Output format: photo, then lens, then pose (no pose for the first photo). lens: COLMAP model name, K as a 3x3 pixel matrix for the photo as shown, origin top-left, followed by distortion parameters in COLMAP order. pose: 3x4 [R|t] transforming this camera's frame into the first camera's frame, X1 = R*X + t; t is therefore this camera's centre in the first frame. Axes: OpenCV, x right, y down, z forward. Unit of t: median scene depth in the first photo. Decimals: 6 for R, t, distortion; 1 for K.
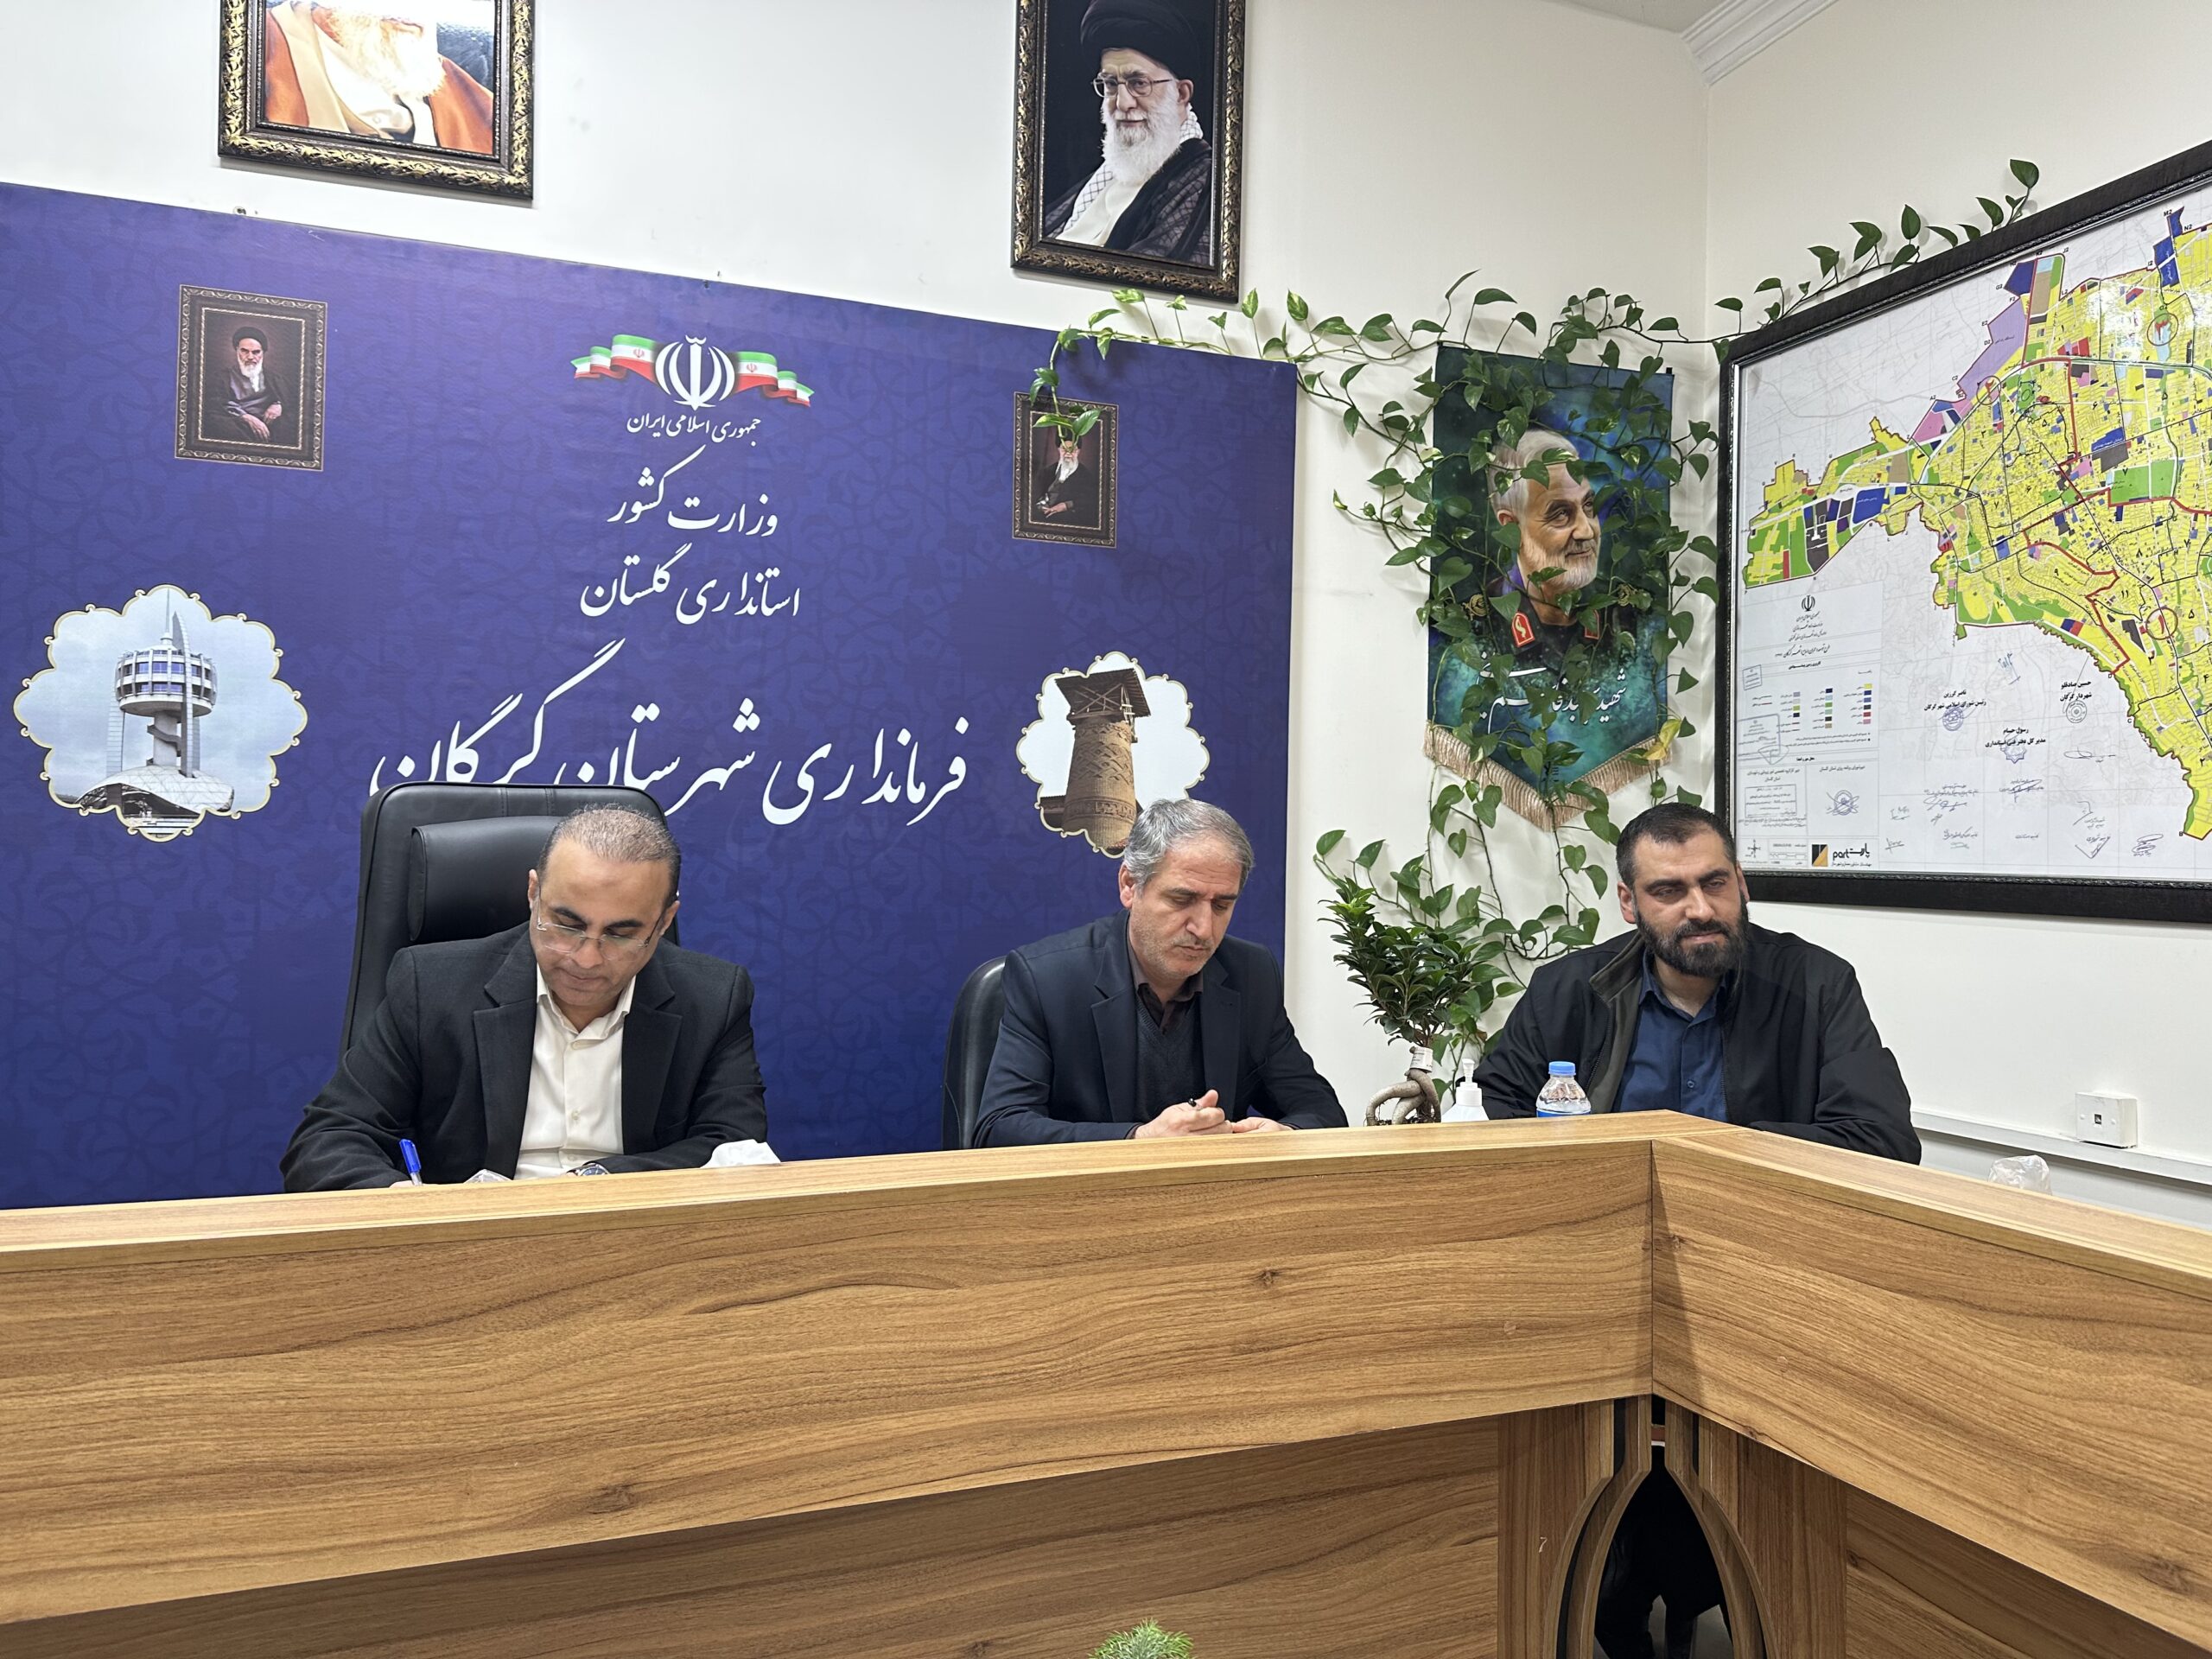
lens RADIAL K [[1543.9, 0, 1115.4], [0, 1543.9, 824.9], [0, 0, 1]] dist [0.111522, -0.160098]
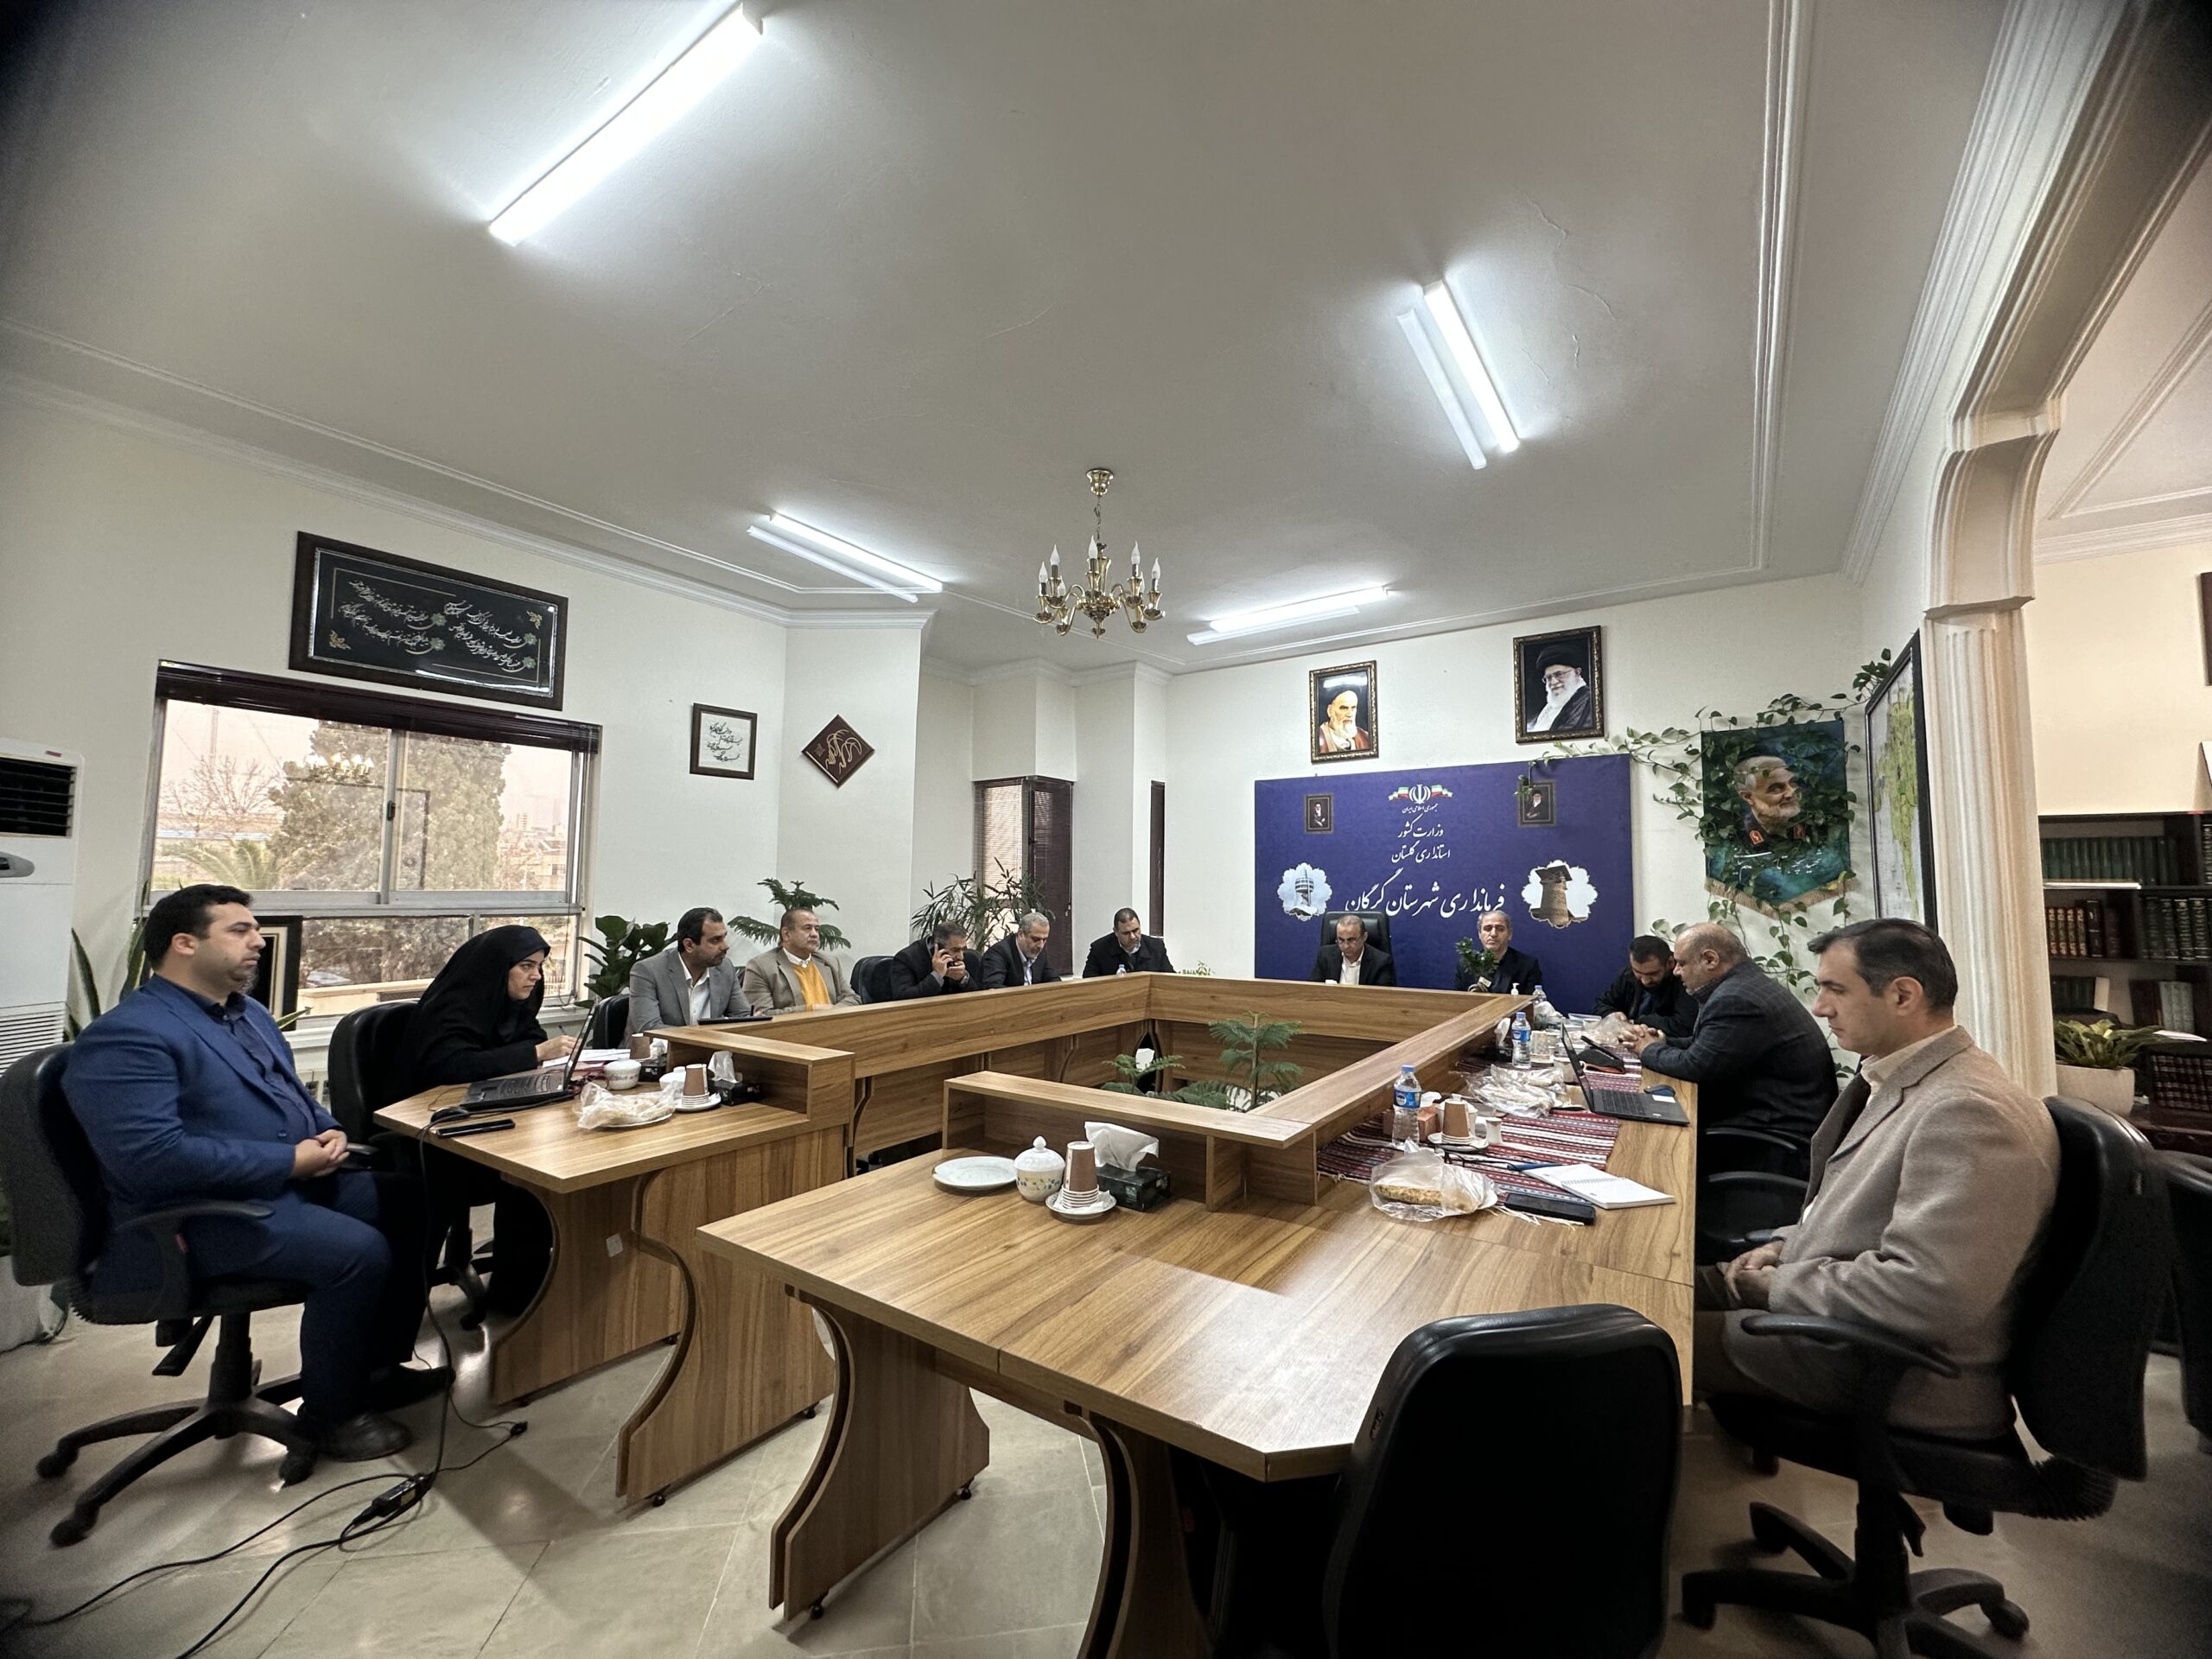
lens RADIAL K [[887.8, 0, 1108.2], [0, 887.8, 828.3], [0, 0, 1]] dist [0.002091, 0.000054]
pose [[0.565835, -0.071845, -0.821382, 1.020468], [0.015079, 0.996931, -0.076813, -0.058003], [0.824380, 0.031078, 0.565182, -0.777243]]
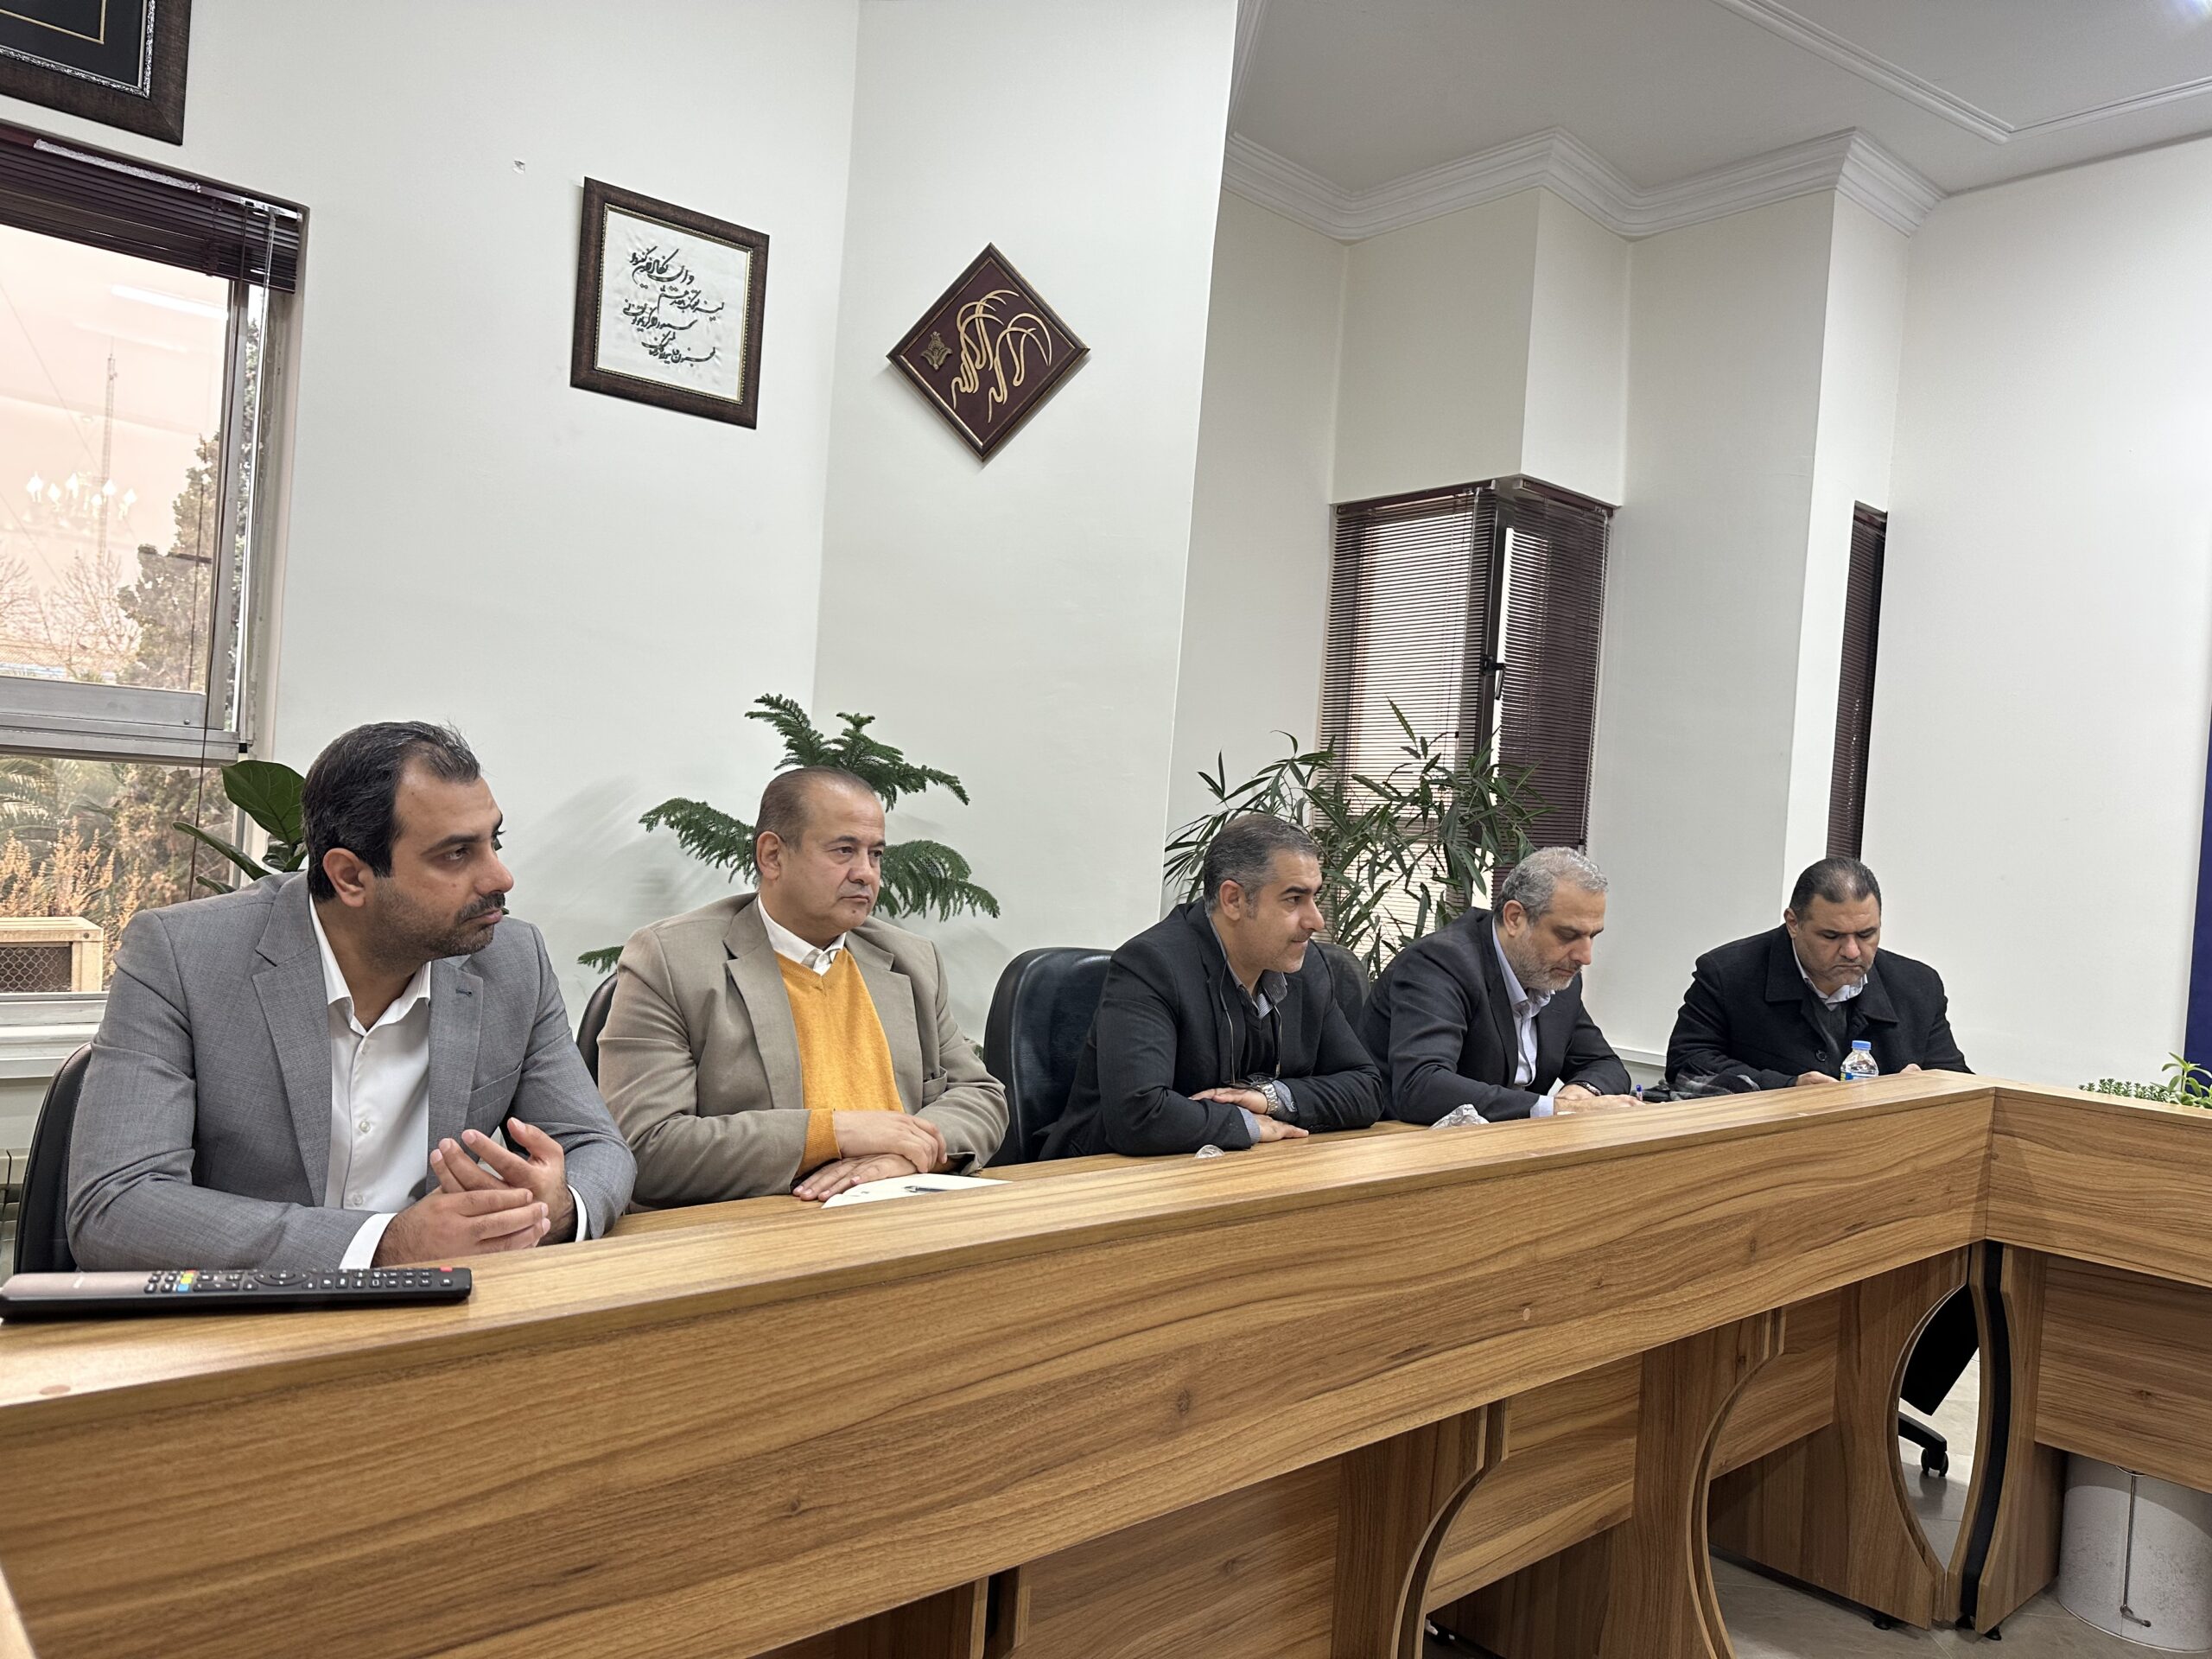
lens RADIAL K [[1540.2, 0, 1101.4], [0, 1540.2, 841.8], [0, 0, 1]] dist [0.089230, -0.110947]
pose [[0.359186, 0.018074, -0.933091, 0.230963], [-0.047202, 0.998885, 0.001178, -0.018274], [0.932071, 0.043620, 0.359639, -0.494792]]
